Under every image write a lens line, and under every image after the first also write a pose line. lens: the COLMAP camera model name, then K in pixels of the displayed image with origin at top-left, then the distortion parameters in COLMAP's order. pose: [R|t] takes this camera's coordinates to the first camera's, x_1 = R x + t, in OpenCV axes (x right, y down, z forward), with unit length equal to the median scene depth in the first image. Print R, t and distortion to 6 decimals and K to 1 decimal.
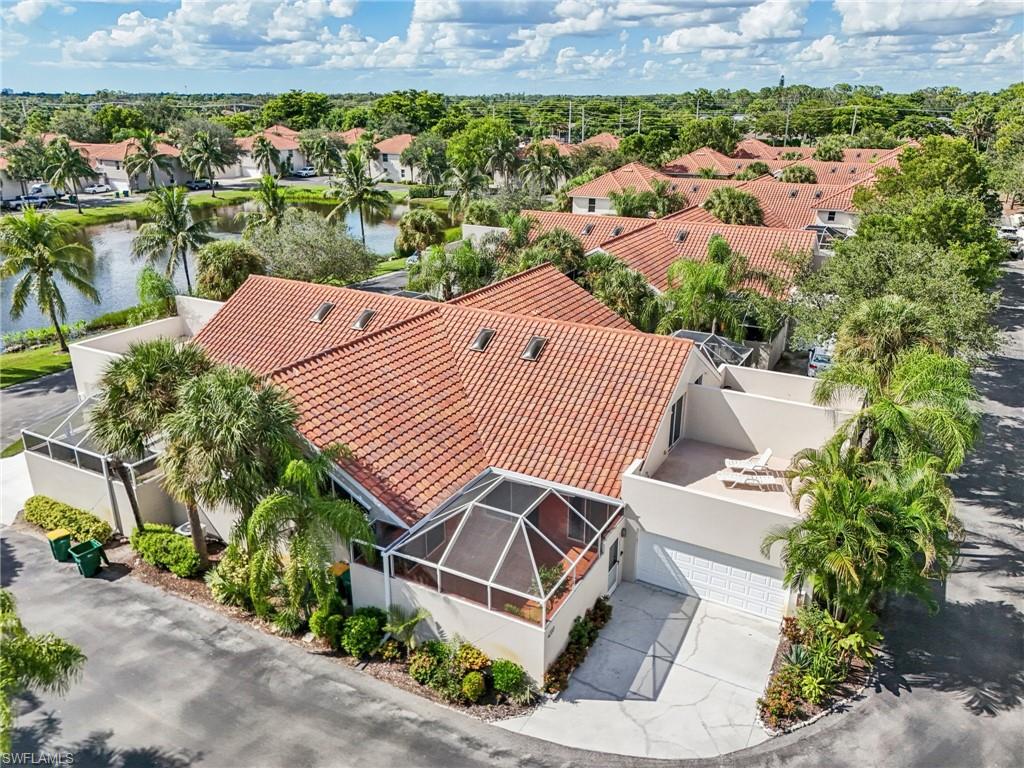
lens RADIAL K [[764.7, 0, 512.0], [0, 764.7, 384.0], [0, 0, 1]] dist [0.070948, -0.076234]
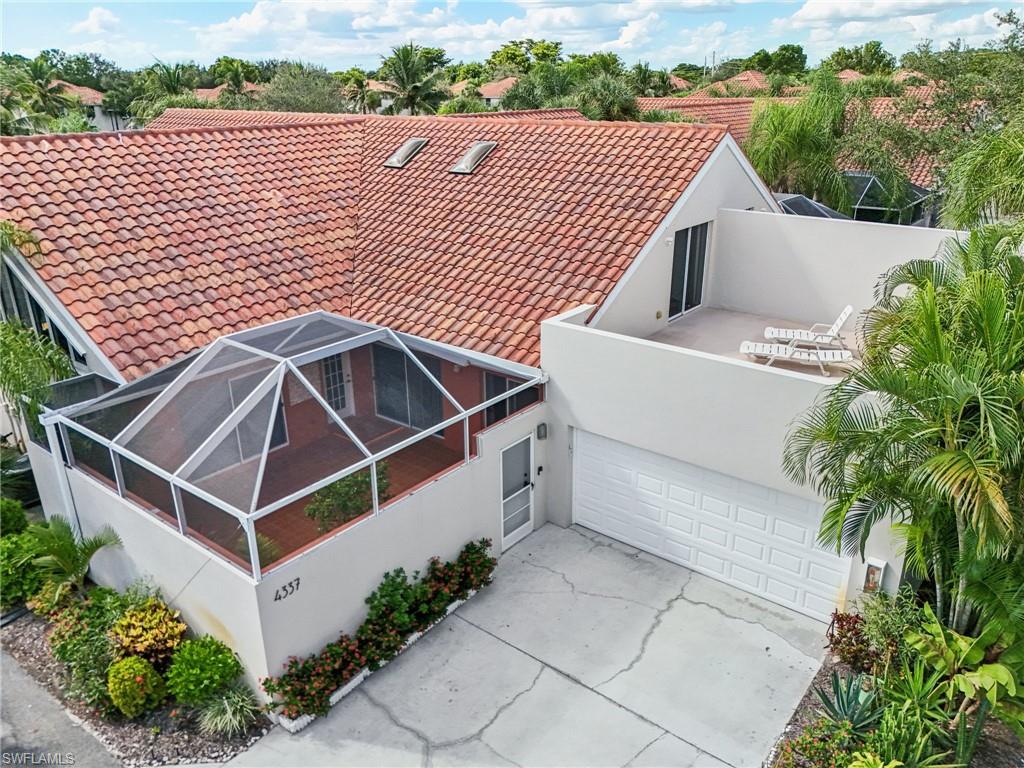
lens RADIAL K [[764.7, 0, 512.0], [0, 764.7, 384.0], [0, 0, 1]] dist [0.070948, -0.076234]
pose [[0.984776, 0.052278, -0.165781, 0.232822], [-0.049570, 0.998562, 0.020434, 0.165293], [0.166611, -0.011905, 0.985951, 0.512799]]
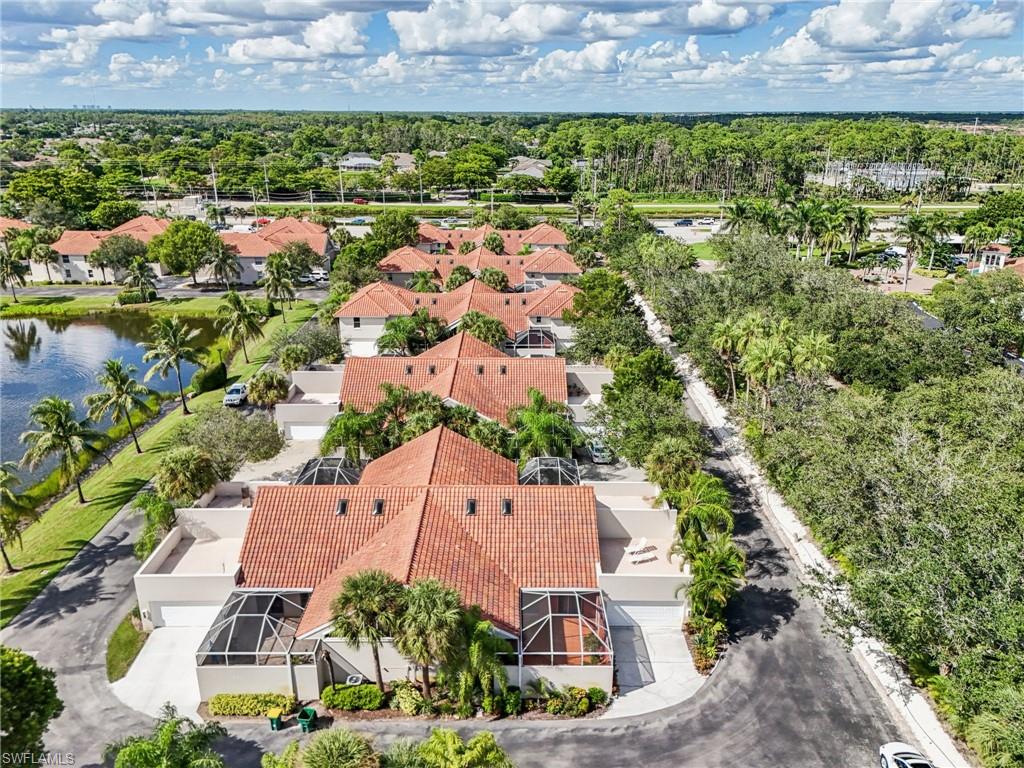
lens RADIAL K [[764.7, 0, 512.0], [0, 764.7, 384.0], [0, 0, 1]] dist [0.070948, -0.076234]
pose [[0.875980, -0.161401, 0.454542, -0.914048], [0.166501, 0.985612, 0.029100, -0.482991], [-0.452699, 0.050191, 0.890250, -0.693041]]
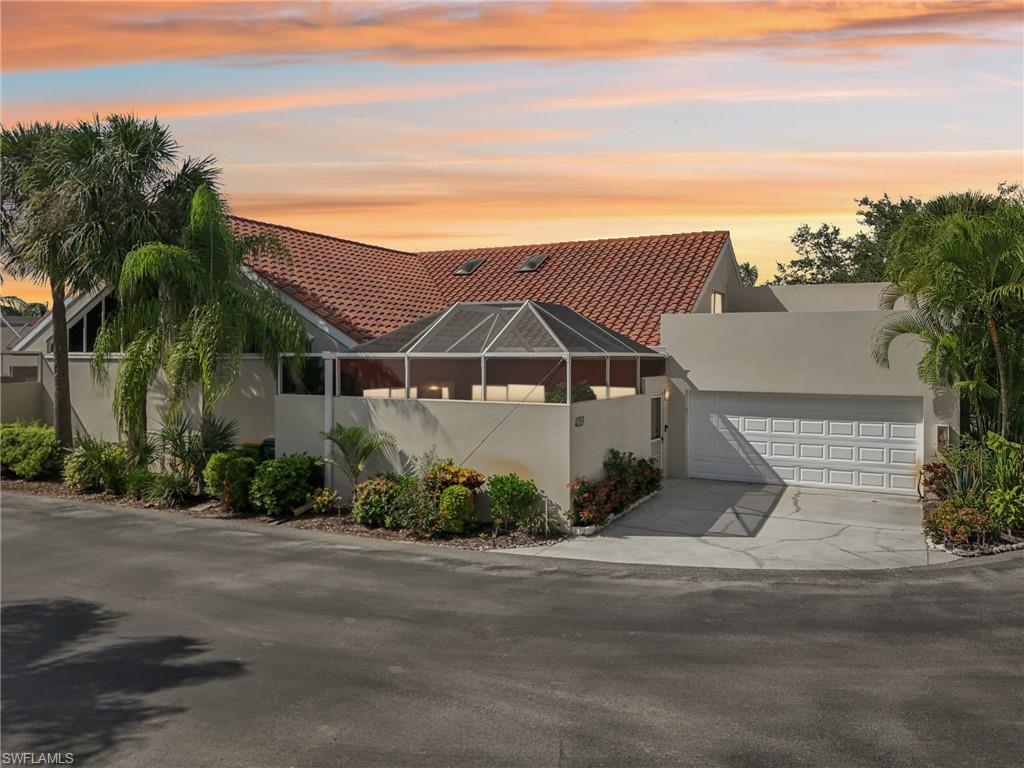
lens RADIAL K [[764.7, 0, 509.9], [0, 764.7, 360.7], [0, 0, 1]] dist [0.072364, -0.073718]
pose [[0.999698, 0.000972, 0.024546, -0.020665], [0.007465, 0.939937, -0.341267, 0.446438], [-0.023403, 0.341347, 0.939646, 0.352680]]
